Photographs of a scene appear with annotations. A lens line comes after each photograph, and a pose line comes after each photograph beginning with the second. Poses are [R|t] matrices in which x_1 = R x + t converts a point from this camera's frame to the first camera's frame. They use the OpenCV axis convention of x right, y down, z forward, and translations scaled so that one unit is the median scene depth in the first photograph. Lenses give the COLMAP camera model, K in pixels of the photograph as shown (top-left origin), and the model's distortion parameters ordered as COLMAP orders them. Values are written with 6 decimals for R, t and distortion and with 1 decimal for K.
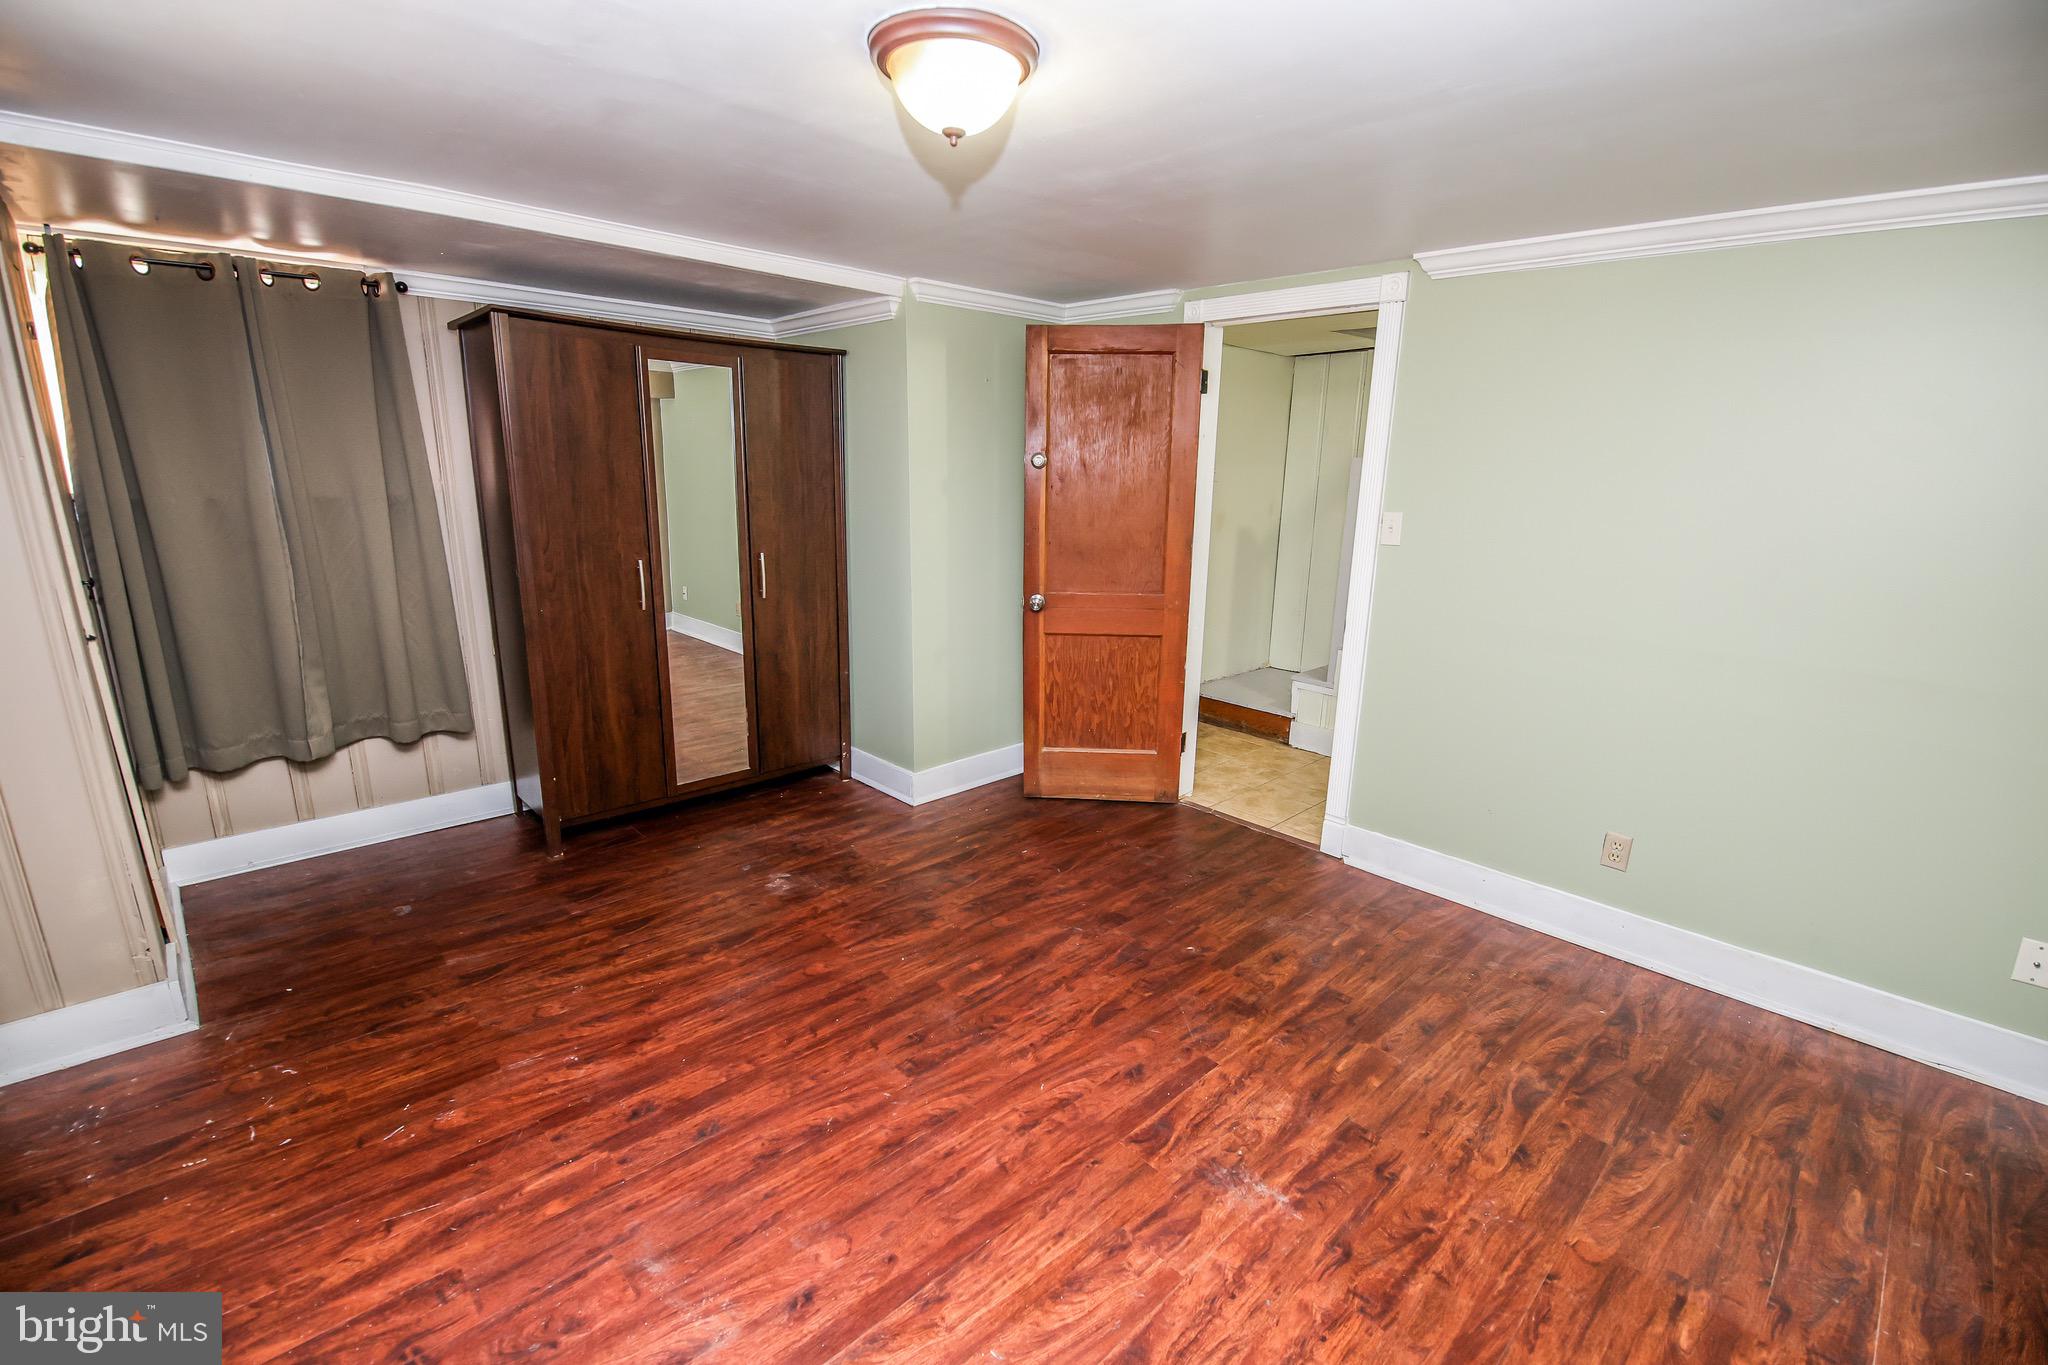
lens RADIAL K [[884.9, 0, 1033.3], [0, 884.9, 683.9], [0, 0, 1]] dist [-0.000154, -0.011170]
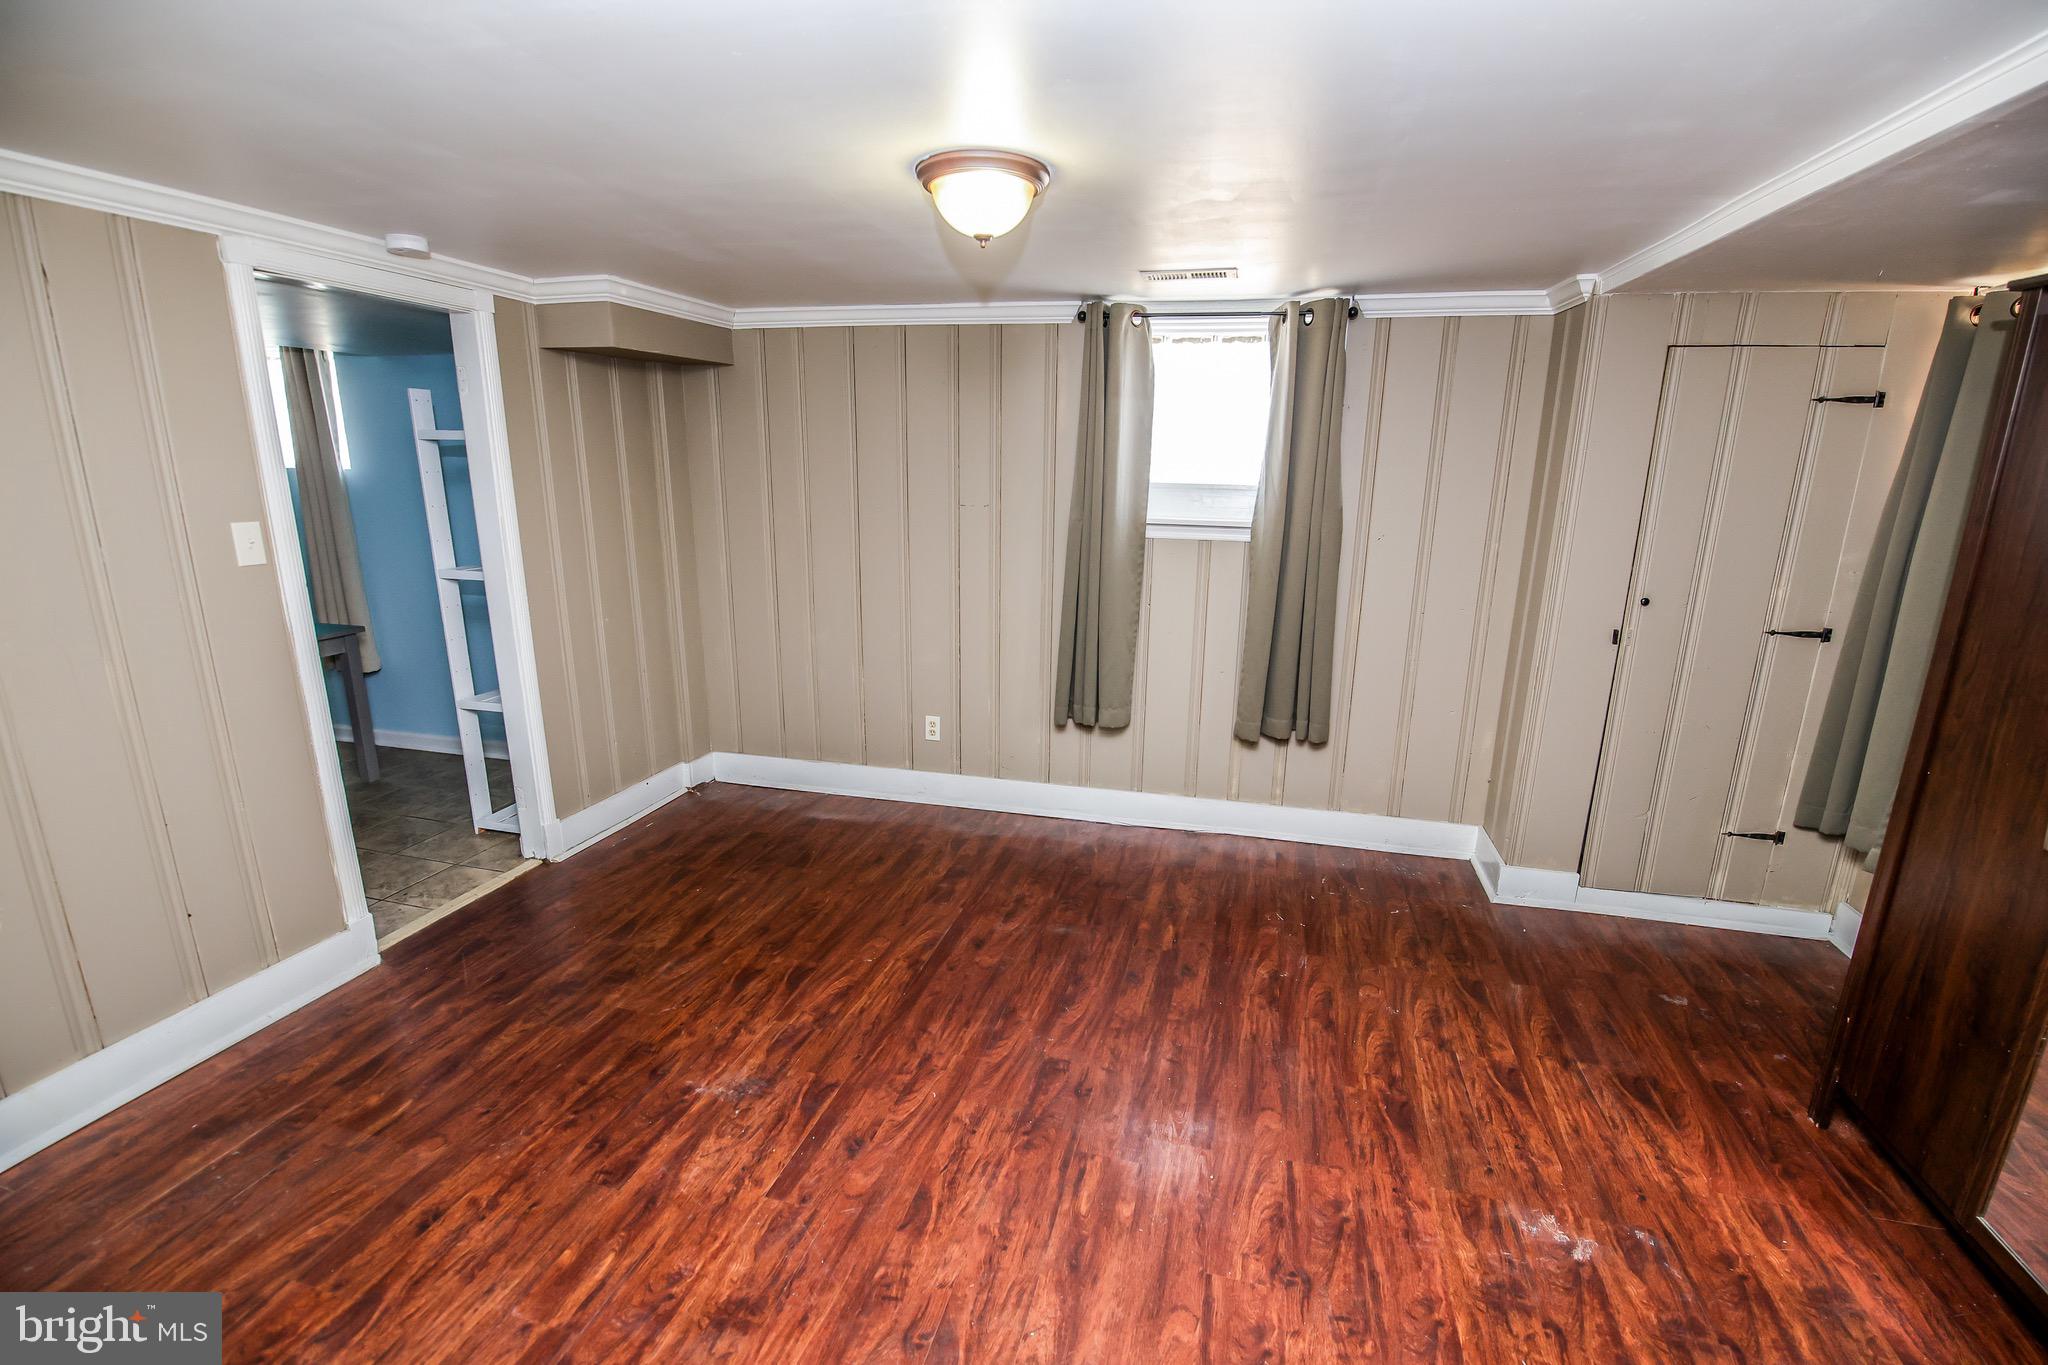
lens RADIAL K [[884.9, 0, 1033.3], [0, 884.9, 683.9], [0, 0, 1]] dist [-0.000154, -0.011170]
pose [[-0.852731, 0.090337, -0.514479, 0.403721], [-0.157853, 0.894315, 0.418668, -0.428741], [0.497927, 0.438224, -0.748350, 1.636534]]
